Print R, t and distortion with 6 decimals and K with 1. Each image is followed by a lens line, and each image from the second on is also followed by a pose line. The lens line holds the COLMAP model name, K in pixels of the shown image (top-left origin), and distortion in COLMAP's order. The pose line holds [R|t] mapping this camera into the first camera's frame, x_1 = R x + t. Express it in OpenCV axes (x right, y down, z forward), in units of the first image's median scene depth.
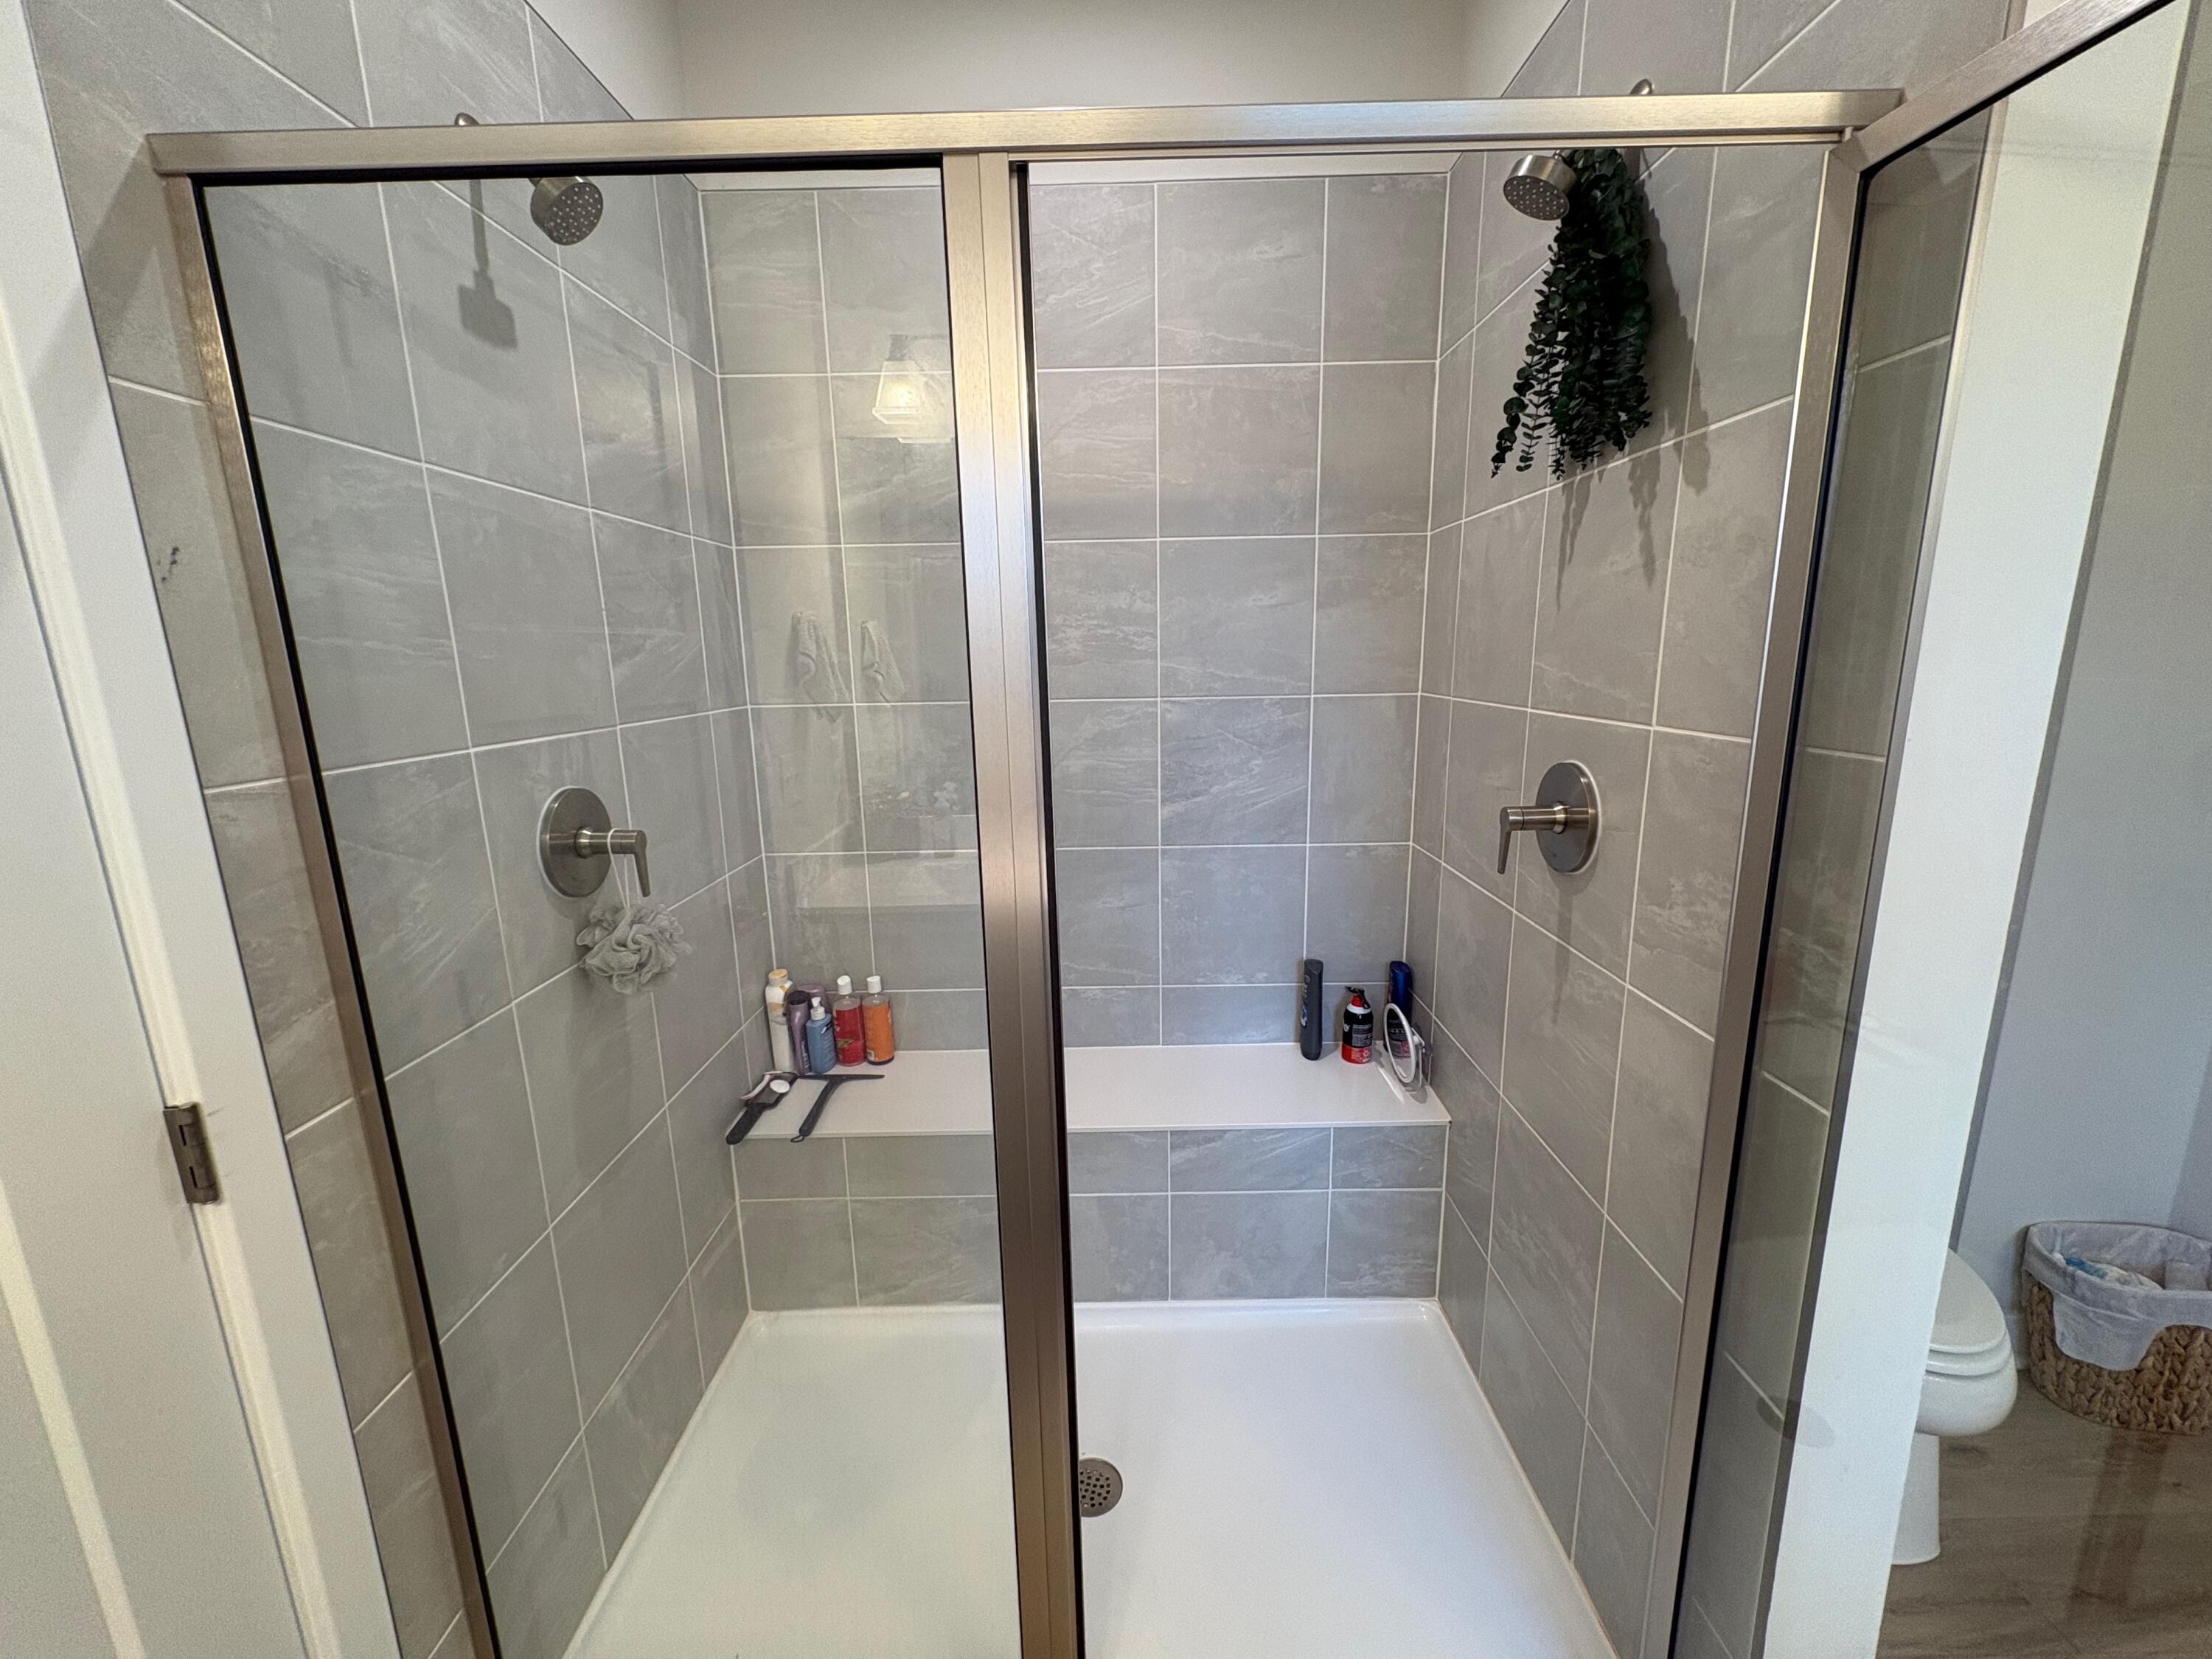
lens RADIAL K [[879.2, 0, 1113.0], [0, 879.2, 830.7], [0, 0, 1]] dist [0.000300, 0.000238]
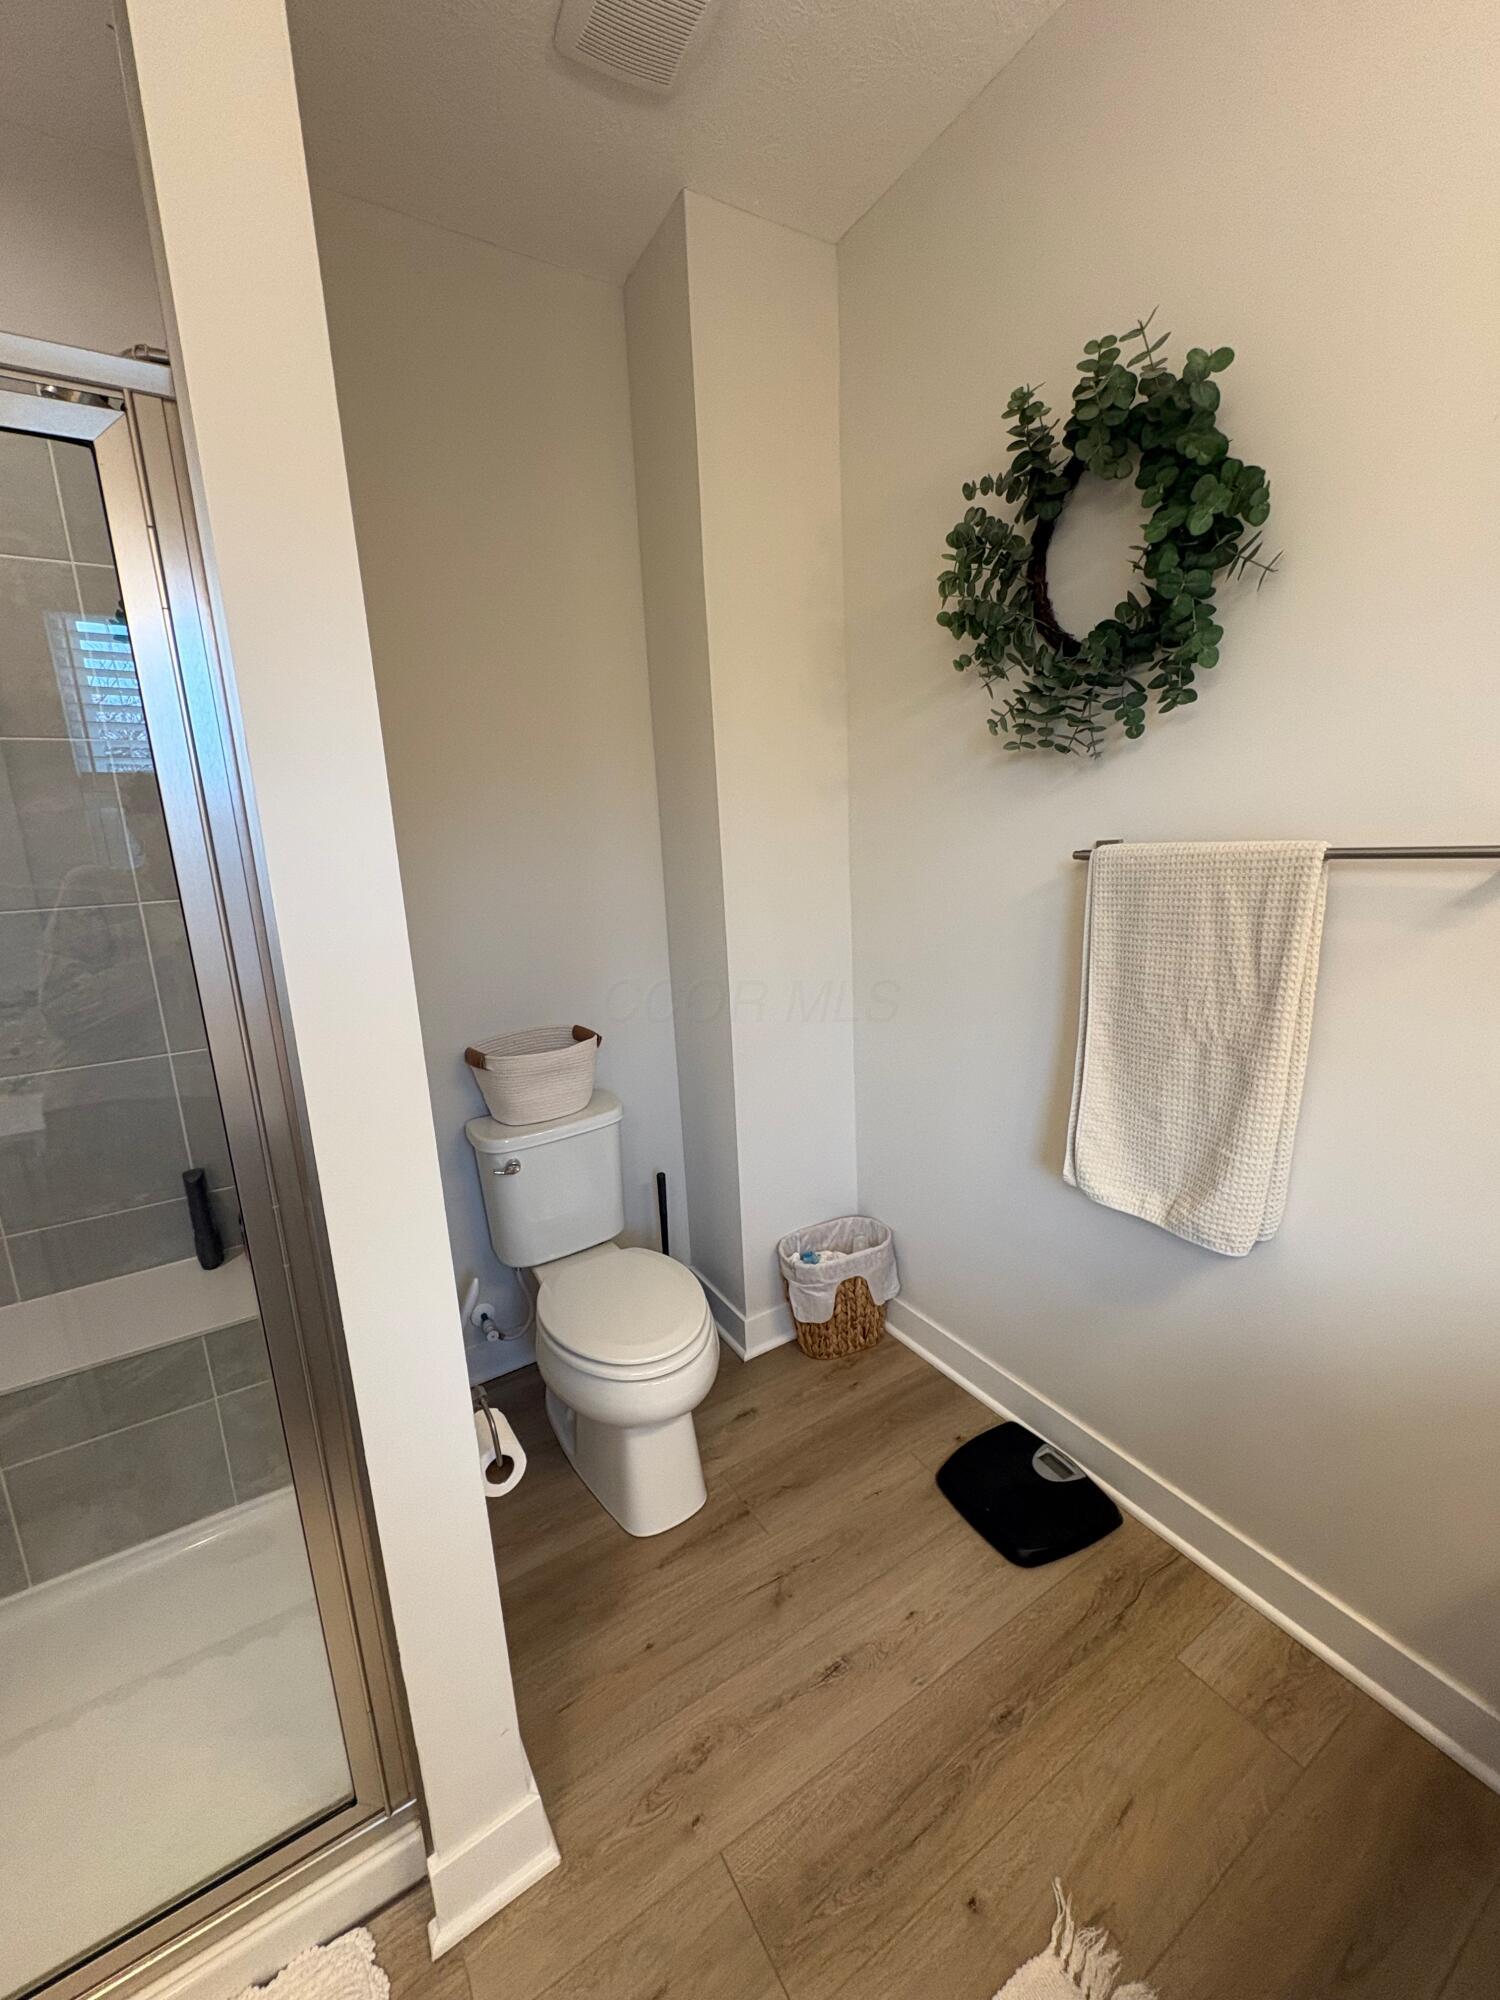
lens RADIAL K [[794.9, 0, 753.8], [0, 794.9, 996.8], [0, 0, 1]] dist [0.000300, 0.000238]
pose [[0.848712, -0.123422, 0.514252, 0.391202], [0.134802, 0.990754, 0.015309, 0.031960], [-0.511386, 0.056330, 0.857503, -0.113666]]
